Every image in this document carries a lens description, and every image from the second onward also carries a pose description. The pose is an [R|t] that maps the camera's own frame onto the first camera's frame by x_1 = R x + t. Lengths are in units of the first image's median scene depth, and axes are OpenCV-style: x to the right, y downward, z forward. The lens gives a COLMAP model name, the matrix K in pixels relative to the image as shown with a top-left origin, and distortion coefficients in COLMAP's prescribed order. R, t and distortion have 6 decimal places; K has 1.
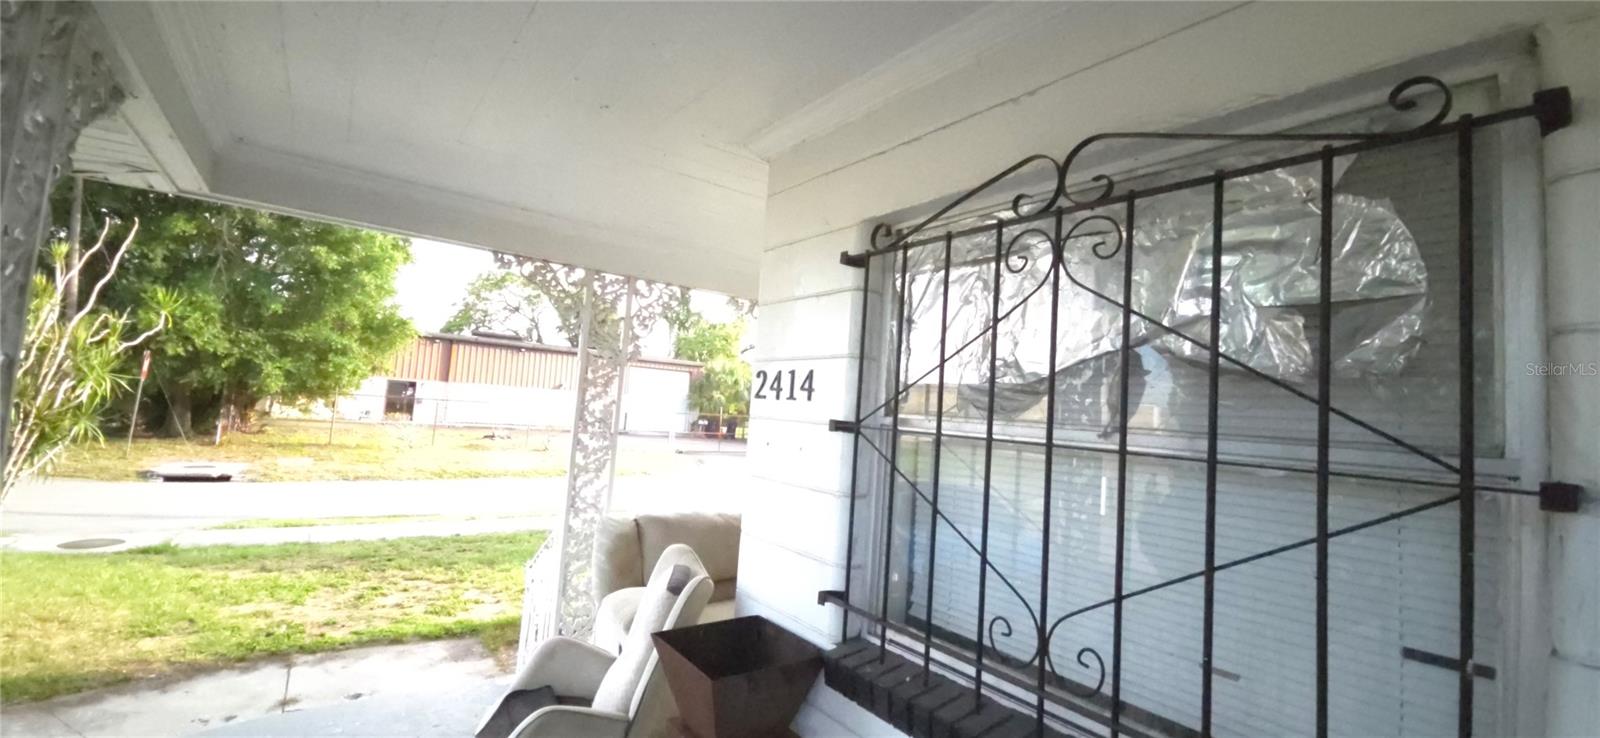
lens RADIAL K [[648.6, 0, 800.6], [0, 648.6, 363.7], [0, 0, 1]] dist [-0.000016, -0.000815]
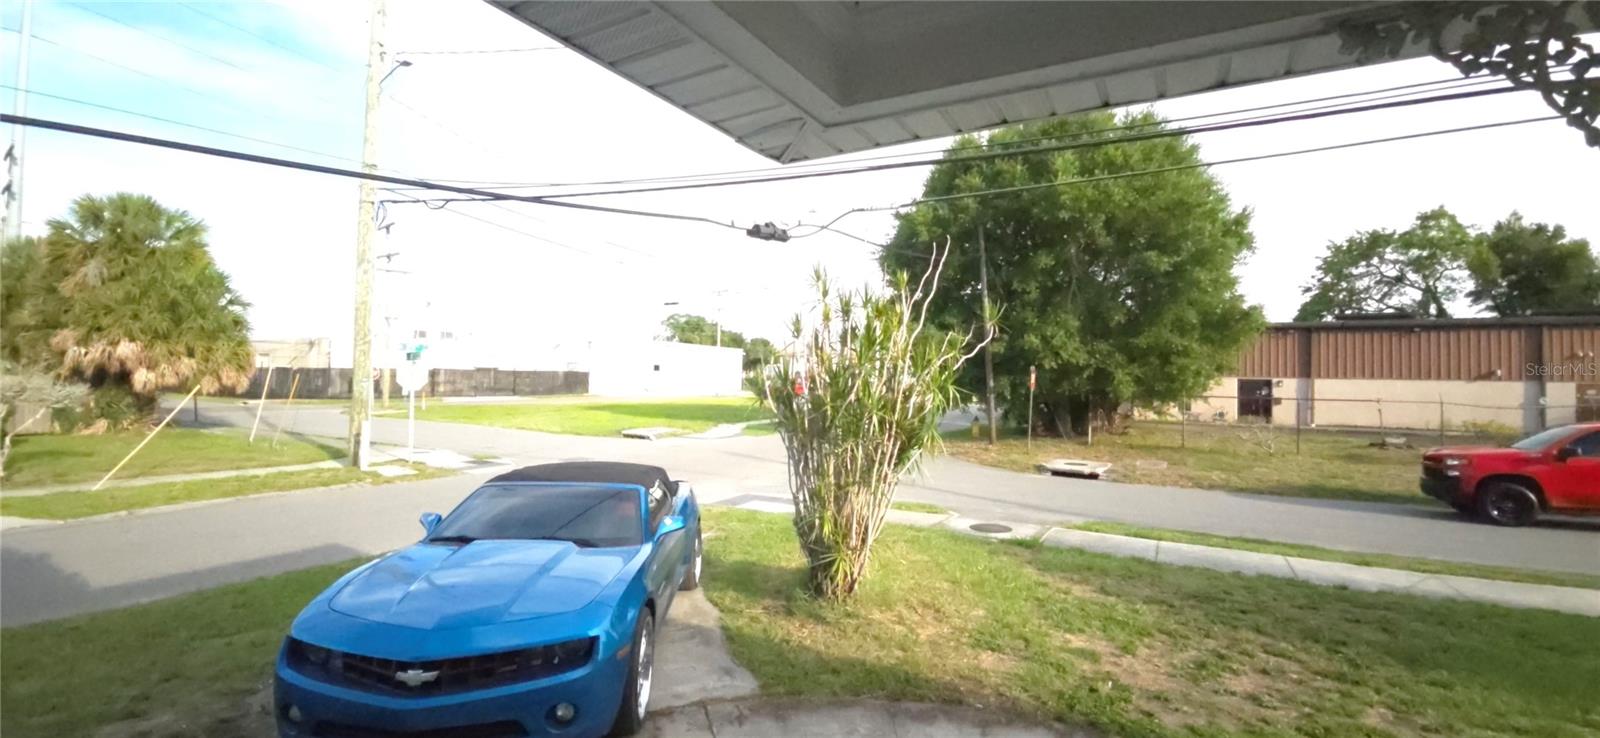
lens RADIAL K [[648.6, 0, 800.6], [0, 648.6, 363.7], [0, 0, 1]] dist [-0.000016, -0.000815]
pose [[0.392525, -0.079797, -0.916273, -0.052721], [0.078249, 0.995515, -0.053177, 0.005150], [0.916407, -0.050824, 0.397009, 0.106893]]
